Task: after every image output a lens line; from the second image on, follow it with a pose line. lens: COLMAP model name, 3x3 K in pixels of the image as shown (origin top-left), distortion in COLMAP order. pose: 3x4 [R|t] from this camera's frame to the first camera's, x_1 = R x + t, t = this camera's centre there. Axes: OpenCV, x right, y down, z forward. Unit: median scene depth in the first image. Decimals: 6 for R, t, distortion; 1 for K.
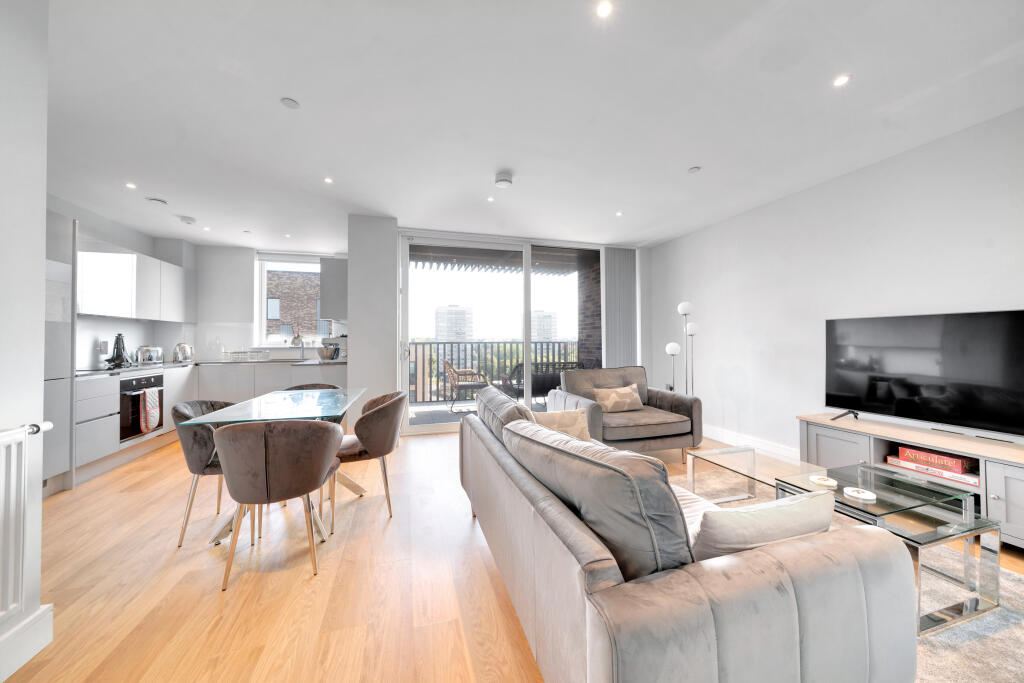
lens RADIAL K [[391.0, 0, 512.0], [0, 391.0, 341.5], [0, 0, 1]] dist [0.000289, 0.000019]
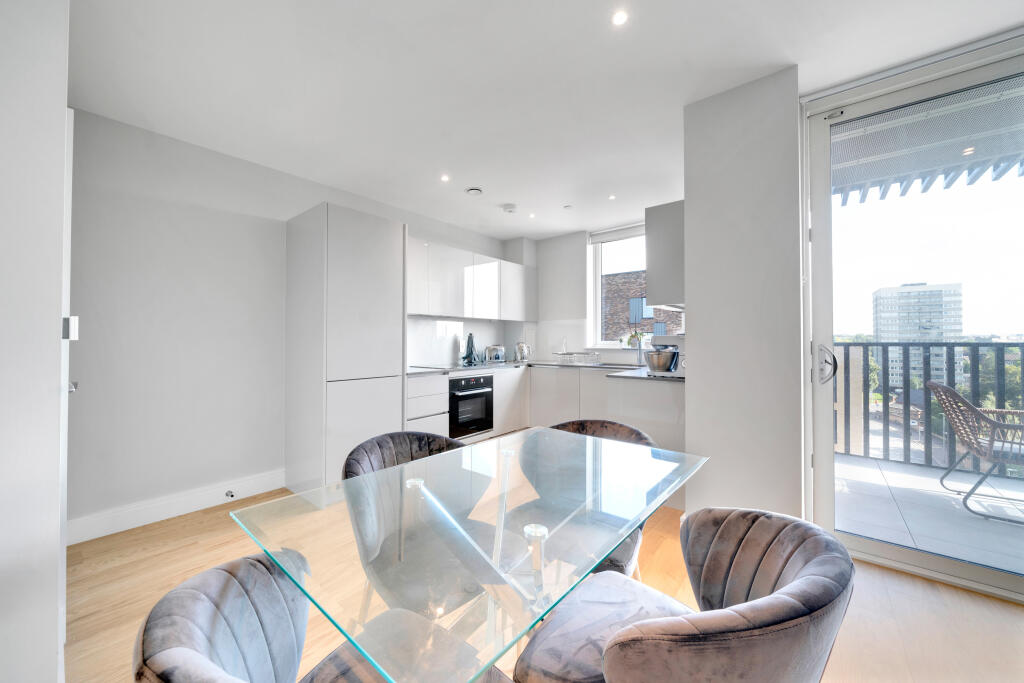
lens RADIAL K [[356.2, 0, 488.2], [0, 356.2, 337.8], [0, 0, 1]] dist [-0.012581, 0.000000]
pose [[0.526396, -0.003086, -0.850234, -0.135535], [-0.000857, 0.999991, -0.004161, -0.003595], [0.850239, 0.002919, 0.526388, 0.471272]]
